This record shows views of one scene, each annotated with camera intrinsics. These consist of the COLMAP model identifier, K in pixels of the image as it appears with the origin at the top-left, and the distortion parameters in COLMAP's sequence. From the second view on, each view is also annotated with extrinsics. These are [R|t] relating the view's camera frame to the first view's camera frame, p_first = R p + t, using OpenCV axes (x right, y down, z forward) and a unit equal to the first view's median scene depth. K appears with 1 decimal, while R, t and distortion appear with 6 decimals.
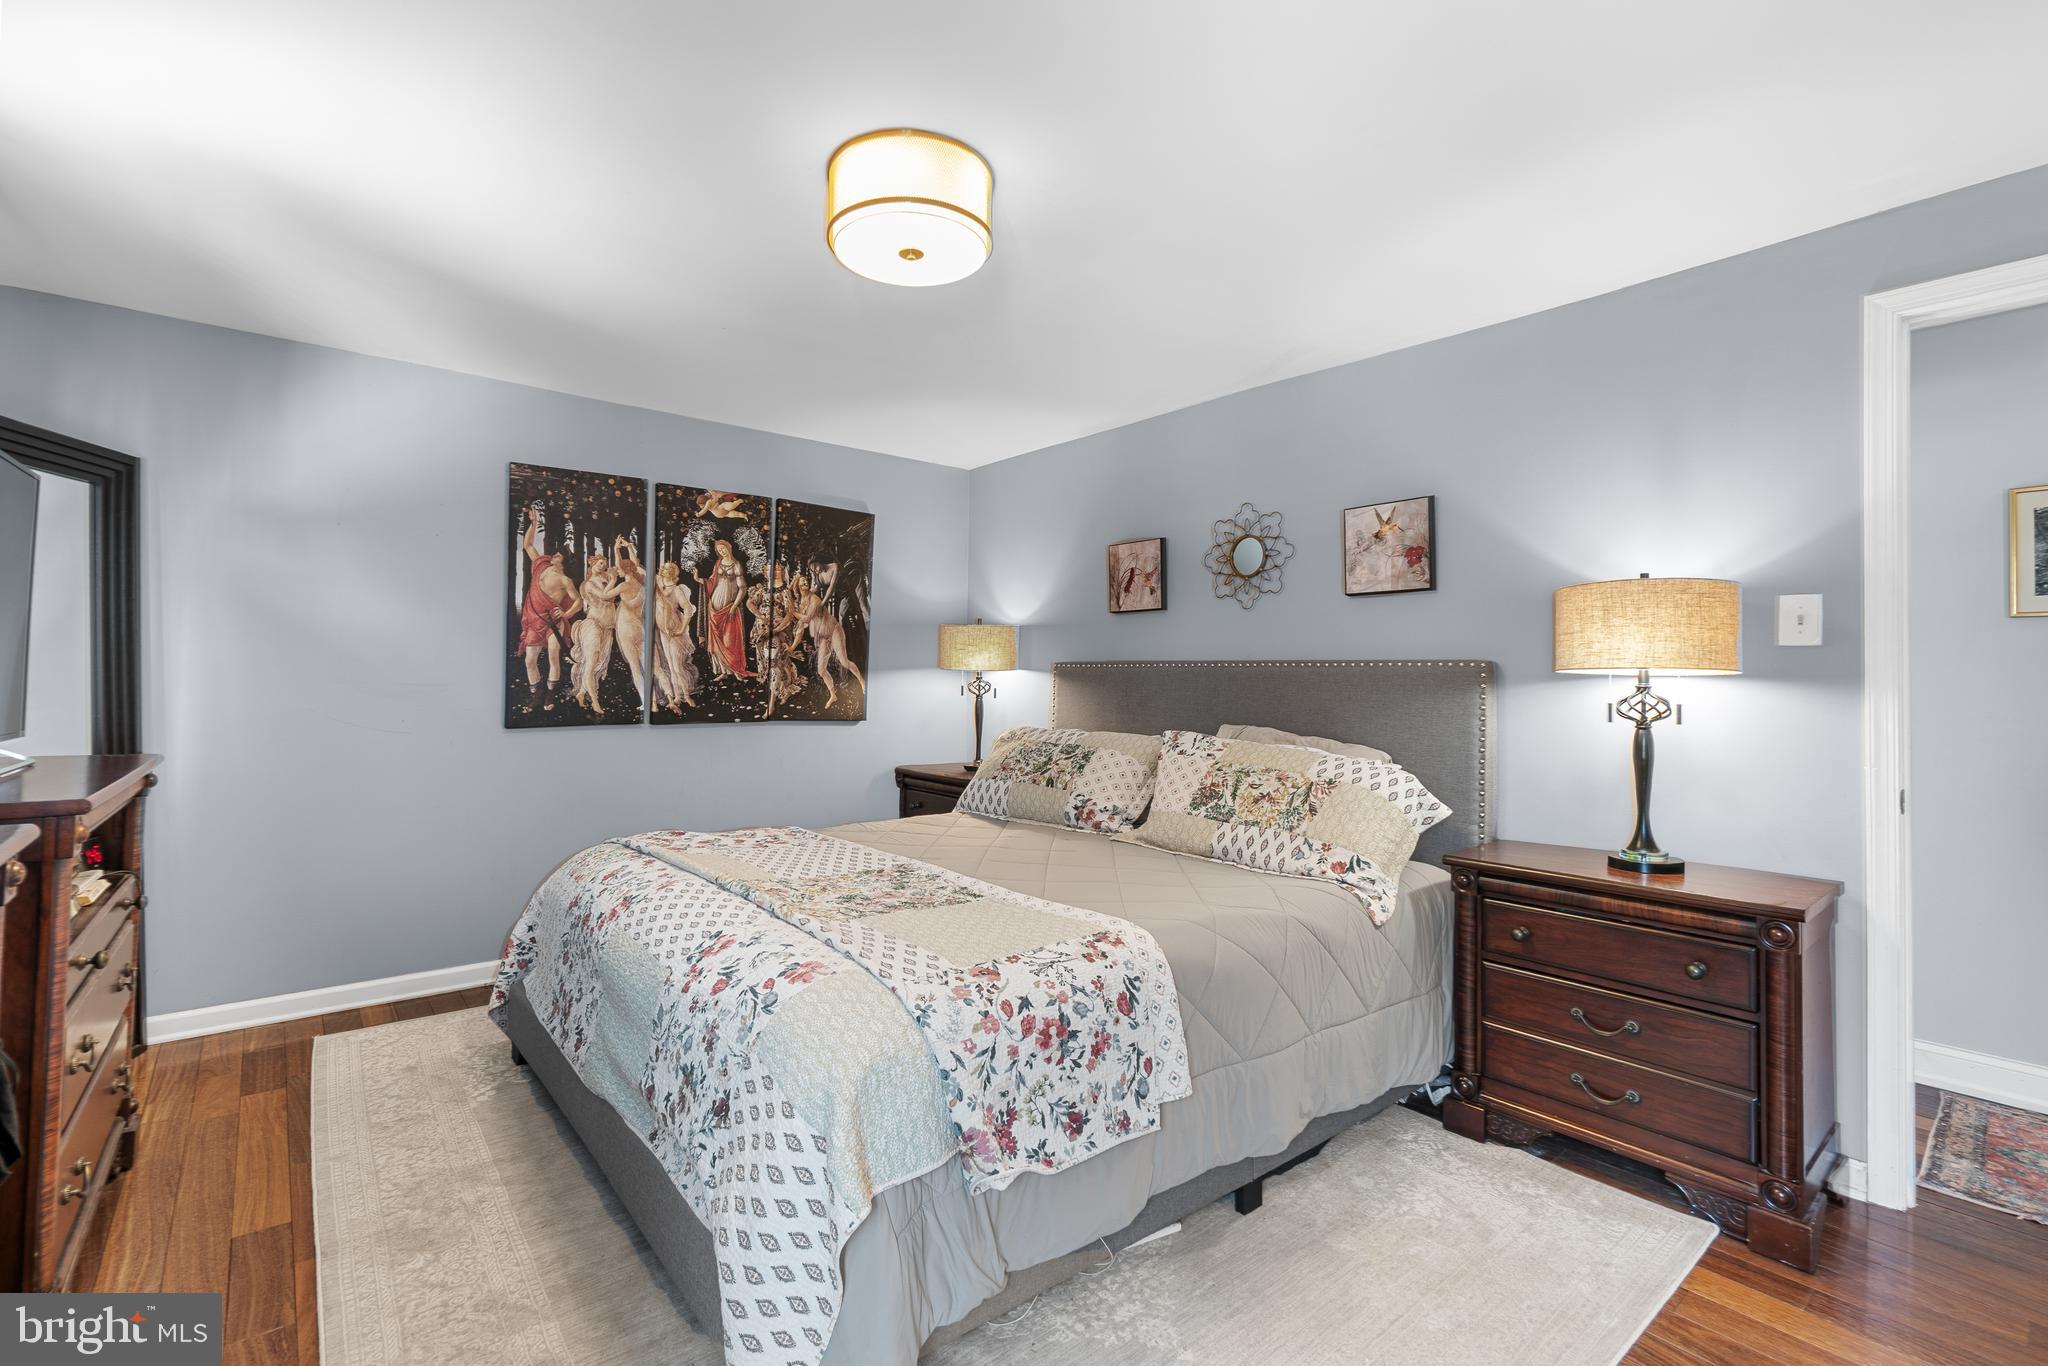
lens RADIAL K [[888.8, 0, 995.1], [0, 888.8, 677.8], [0, 0, 1]] dist [-0.004739, 0.000280]
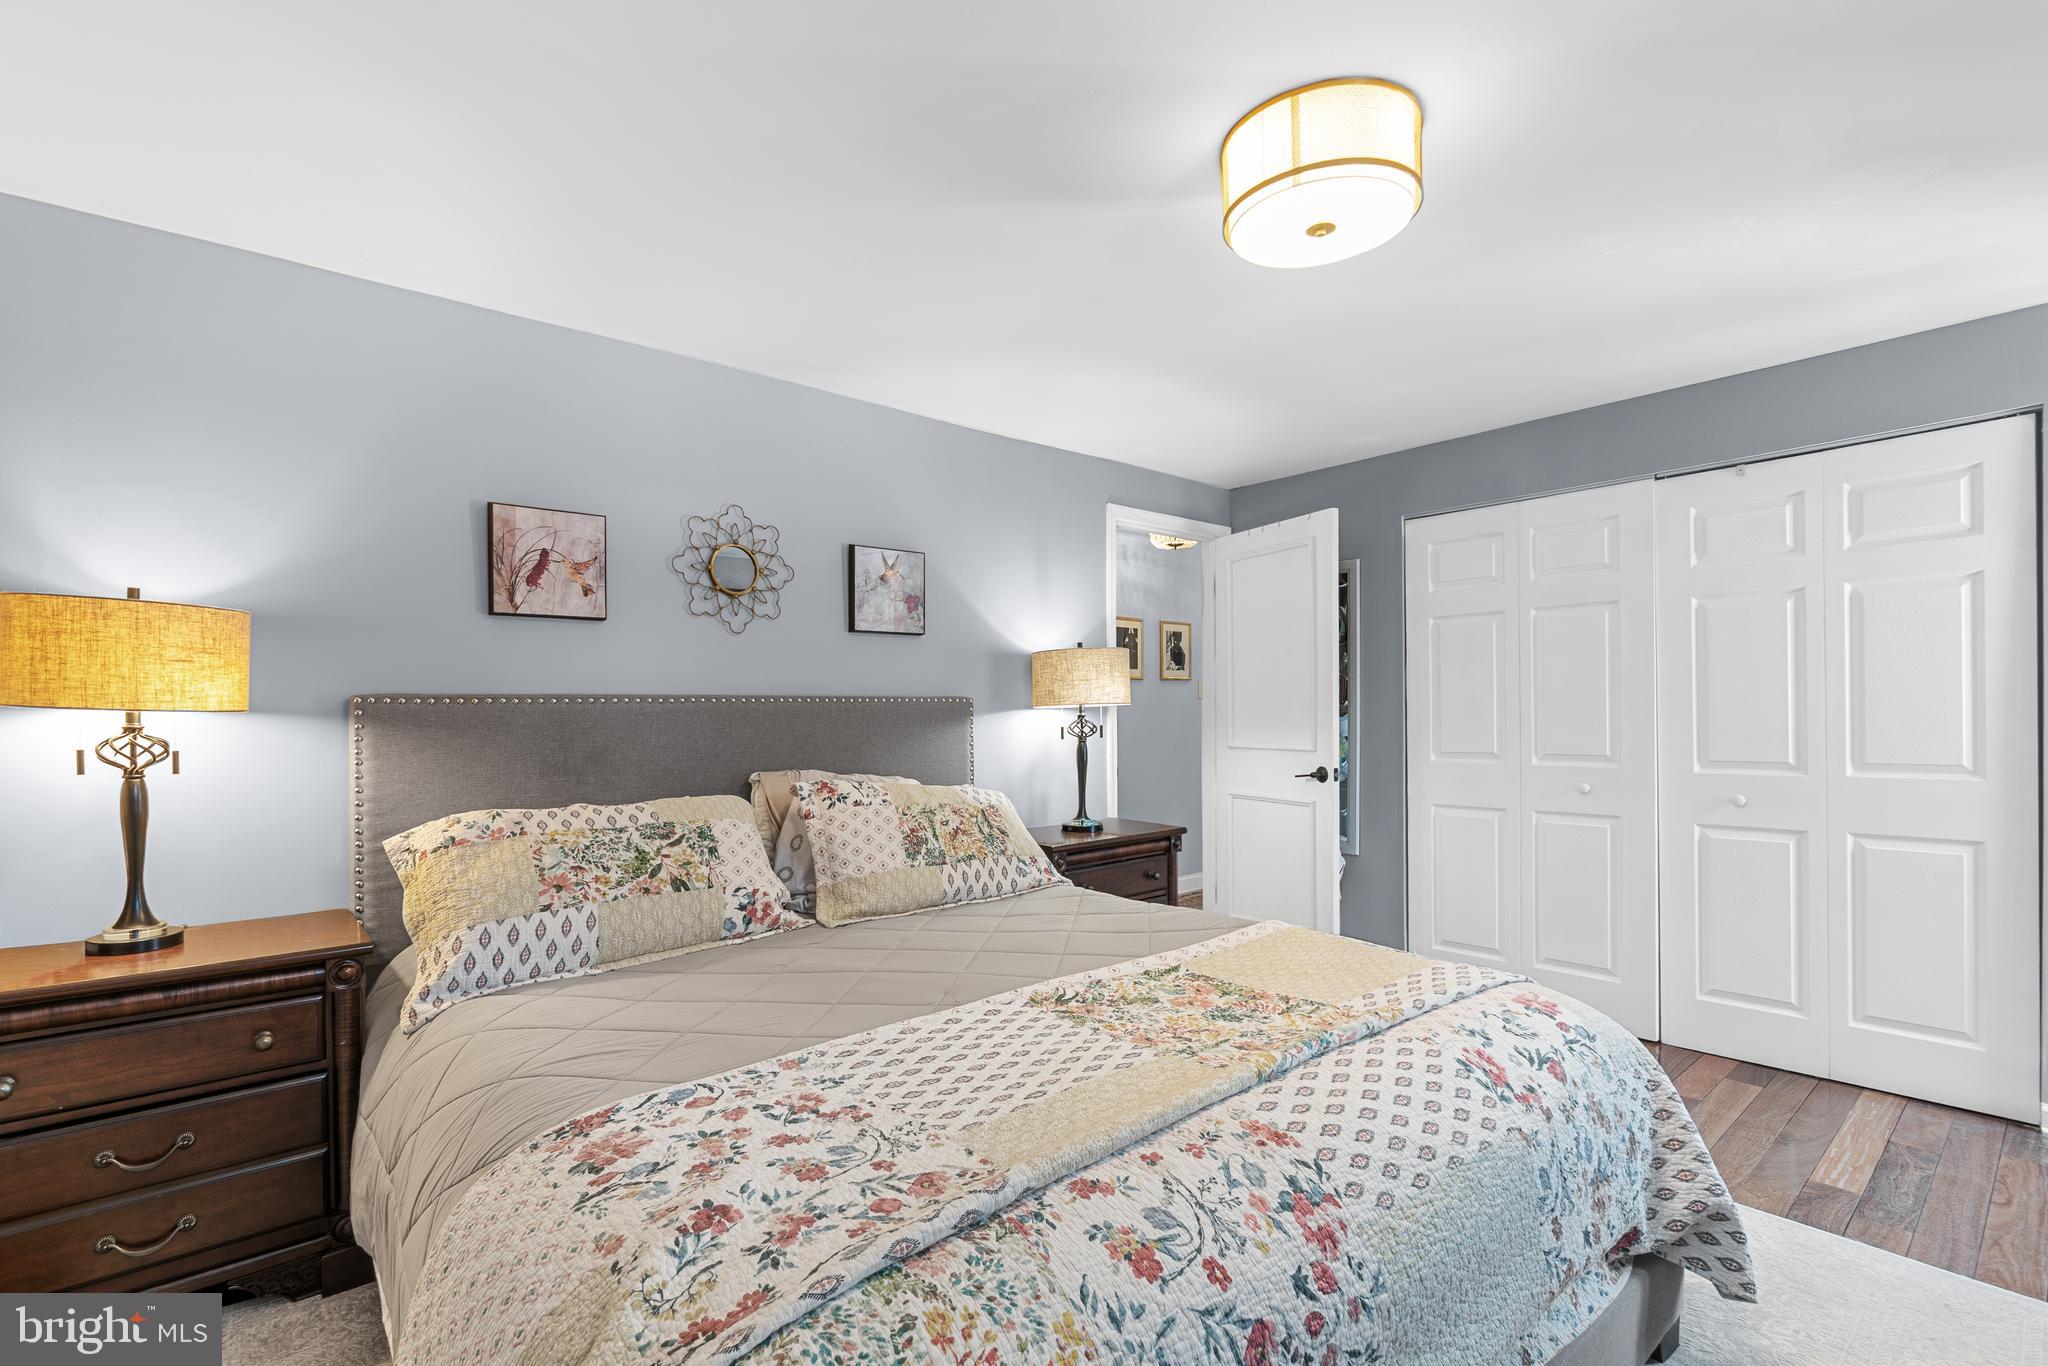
lens RADIAL K [[911.1, 0, 1022.3], [0, 911.1, 713.6], [0, 0, 1]] dist [0.012977, 0.000258]
pose [[-0.018962, -0.013098, 0.999734, -0.590785], [0.012870, 0.999828, 0.013343, -0.009807], [-0.999737, 0.013120, -0.018790, 0.763015]]
